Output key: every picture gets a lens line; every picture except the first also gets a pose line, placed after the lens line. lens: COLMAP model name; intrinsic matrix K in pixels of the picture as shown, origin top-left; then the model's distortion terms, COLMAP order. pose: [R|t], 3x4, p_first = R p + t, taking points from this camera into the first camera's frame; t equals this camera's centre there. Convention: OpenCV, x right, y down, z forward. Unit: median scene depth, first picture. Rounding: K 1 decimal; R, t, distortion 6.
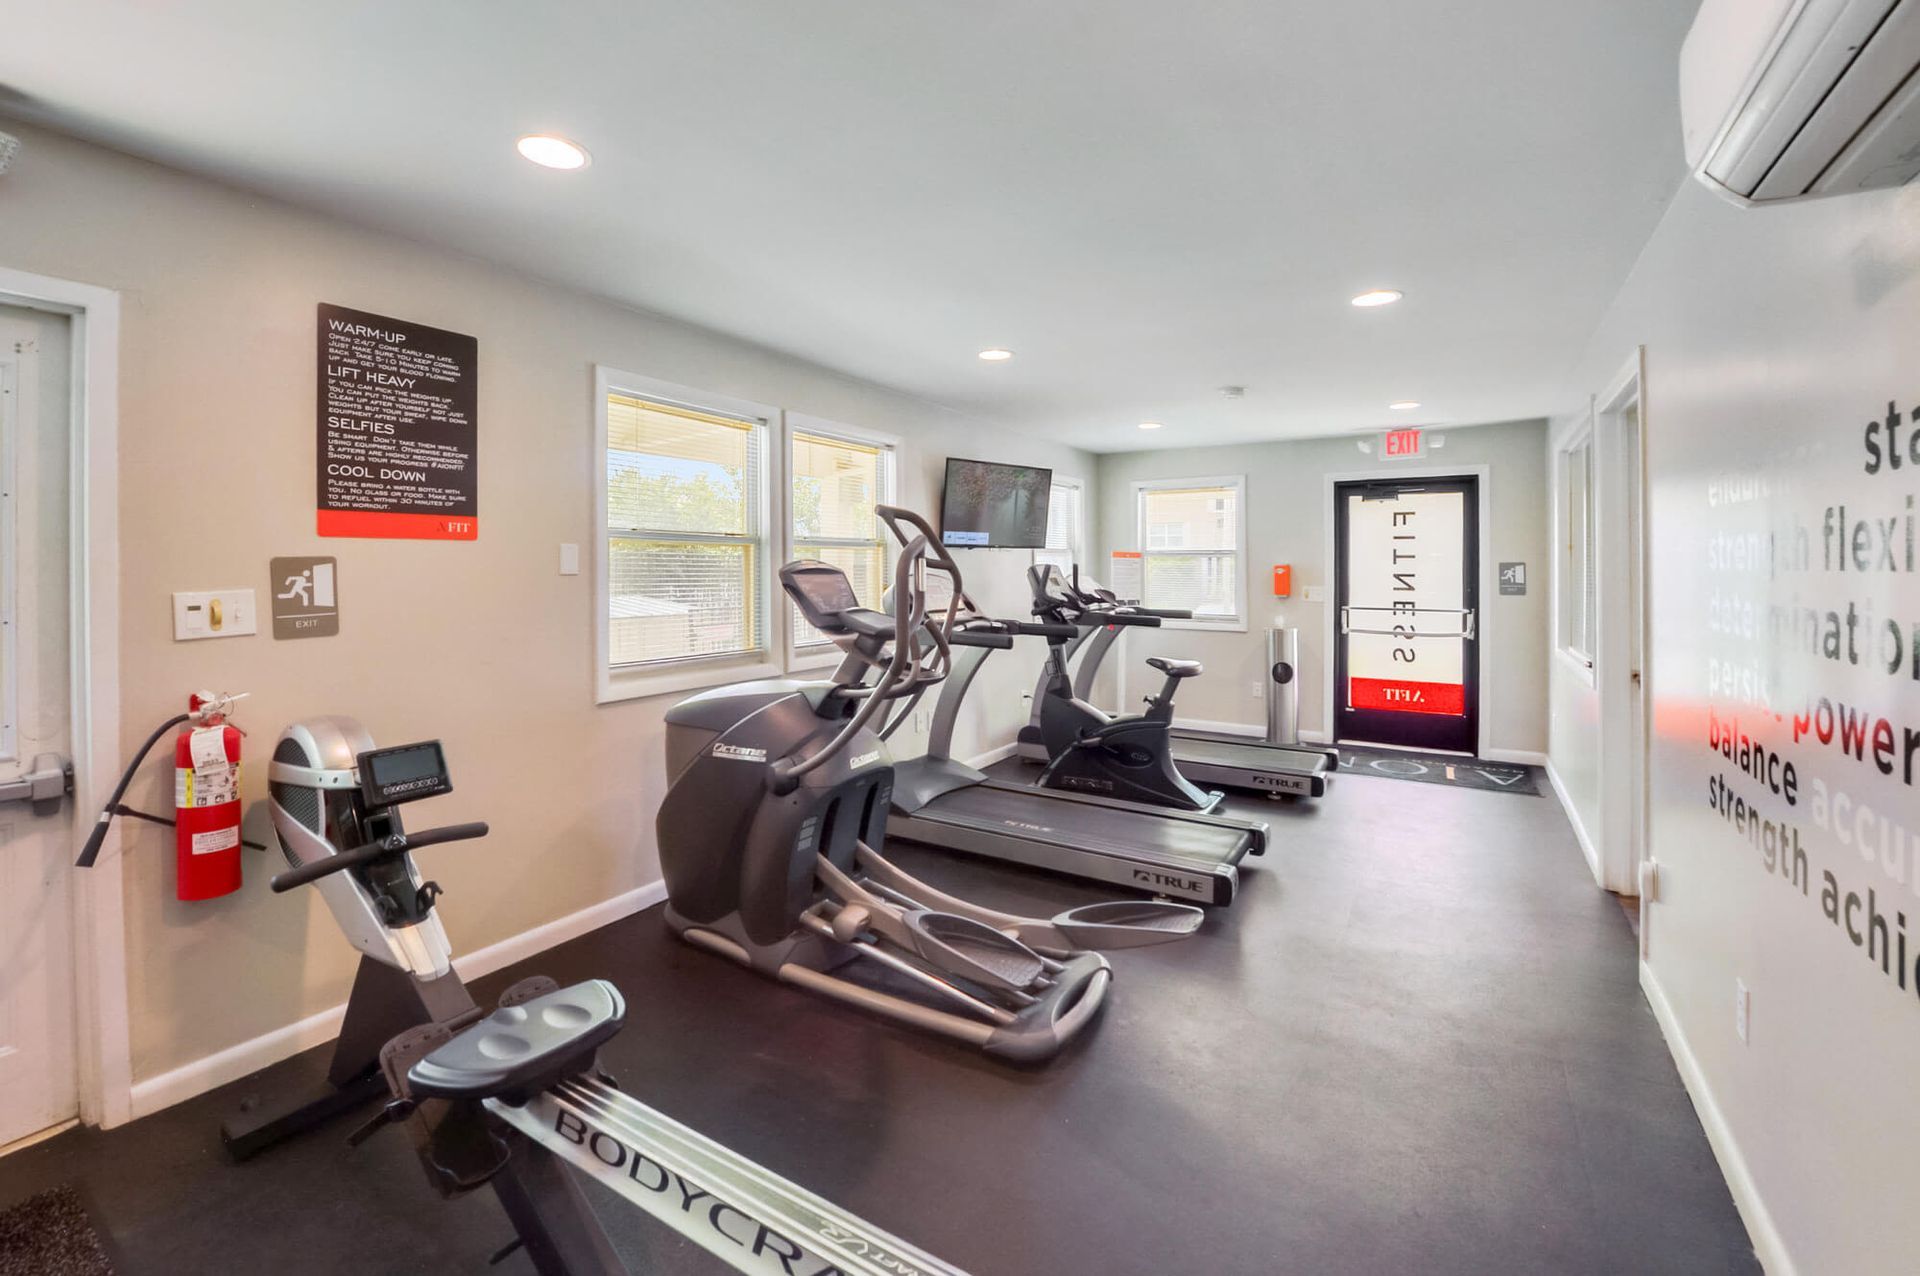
lens RADIAL K [[821.2, 0, 966.0], [0, 821.2, 570.2], [0, 0, 1]] dist [-0.001346, -0.000186]
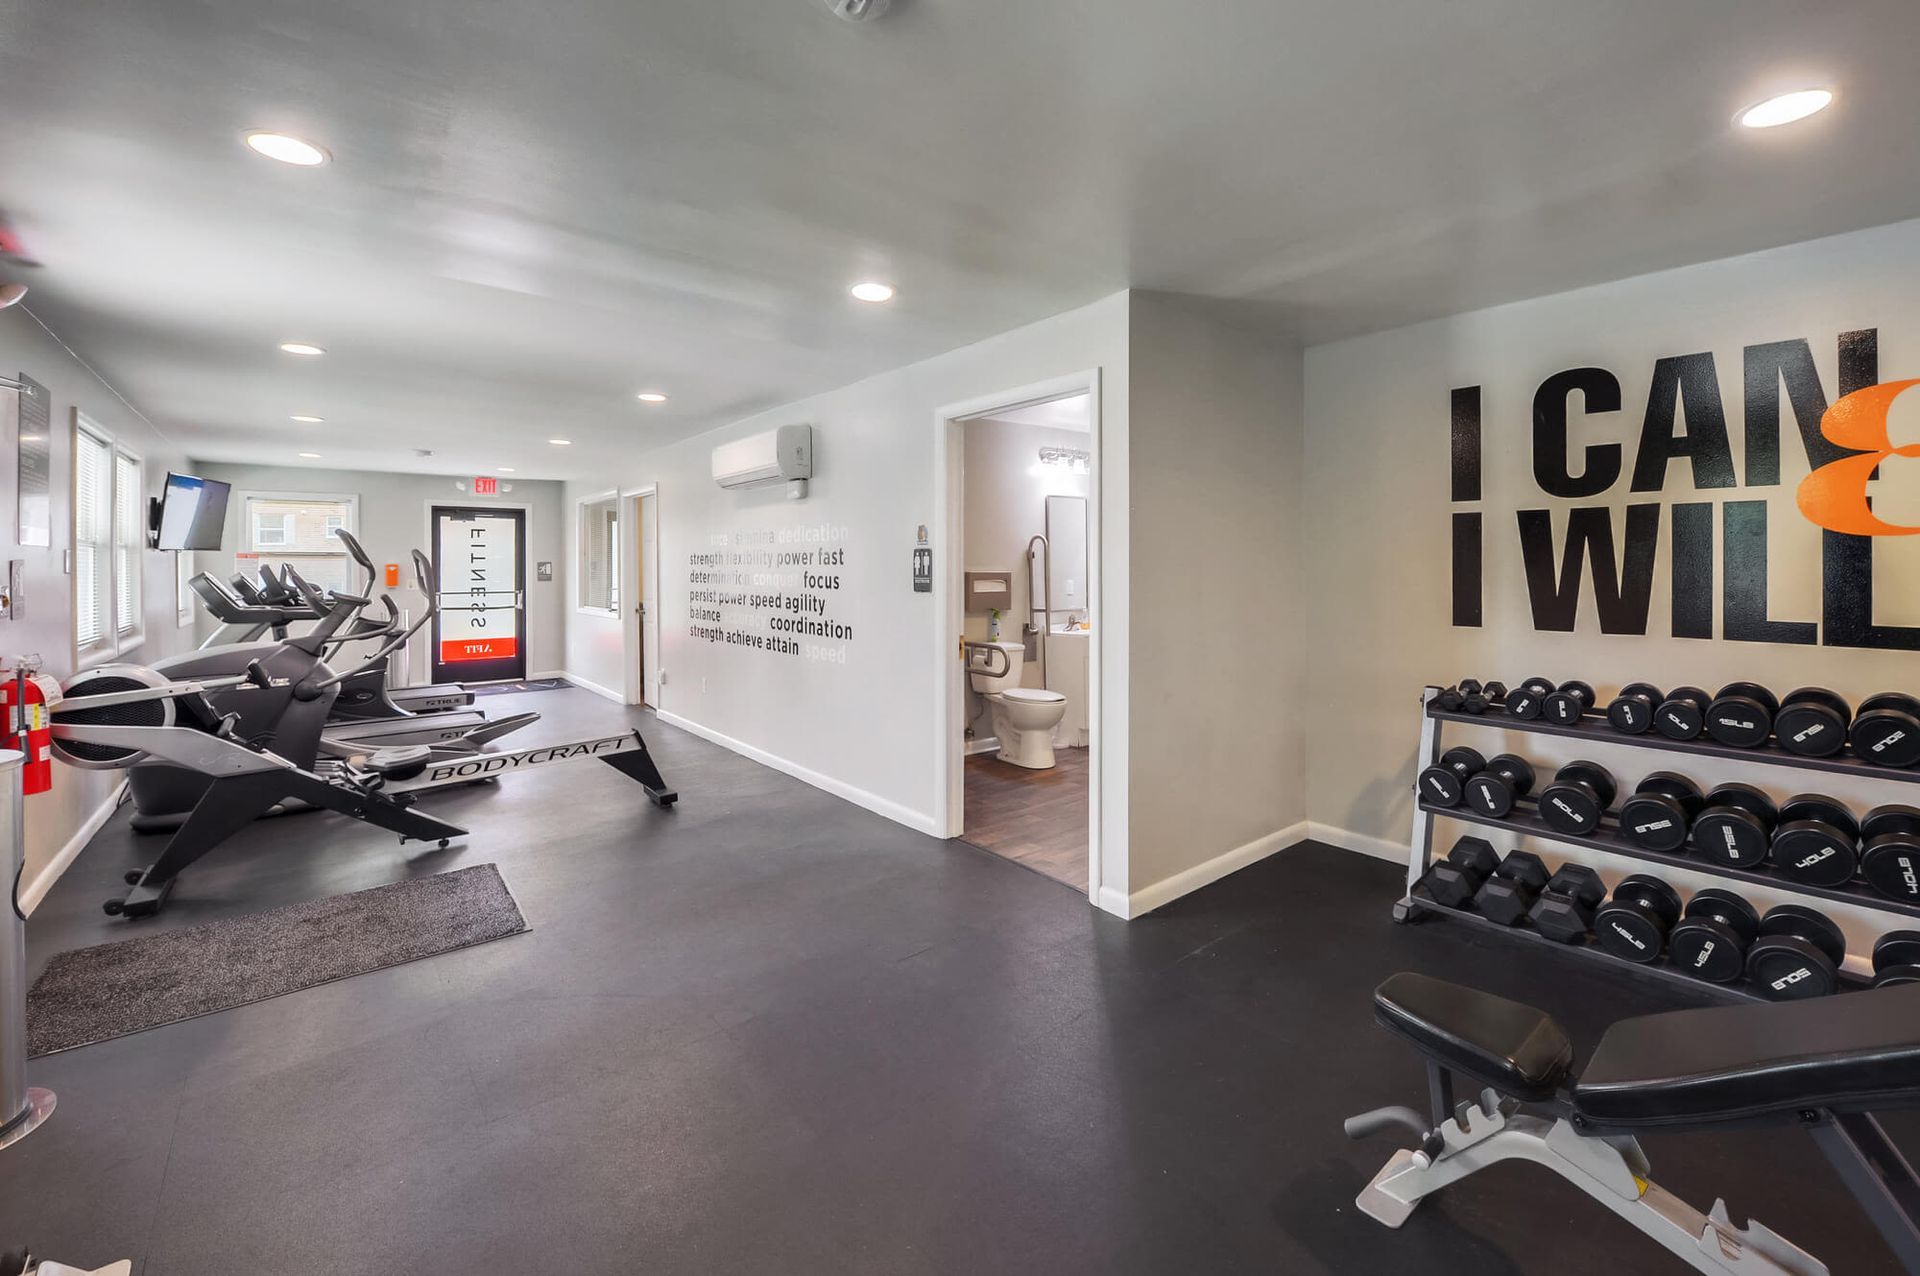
lens RADIAL K [[821.2, 0, 966.0], [0, 821.2, 570.2], [0, 0, 1]] dist [-0.001346, -0.000186]
pose [[0.337230, -0.010659, 0.941362, -0.618947], [0.008347, 0.999930, 0.008331, 0.000689], [-0.941385, 0.005048, 0.337295, -0.382715]]
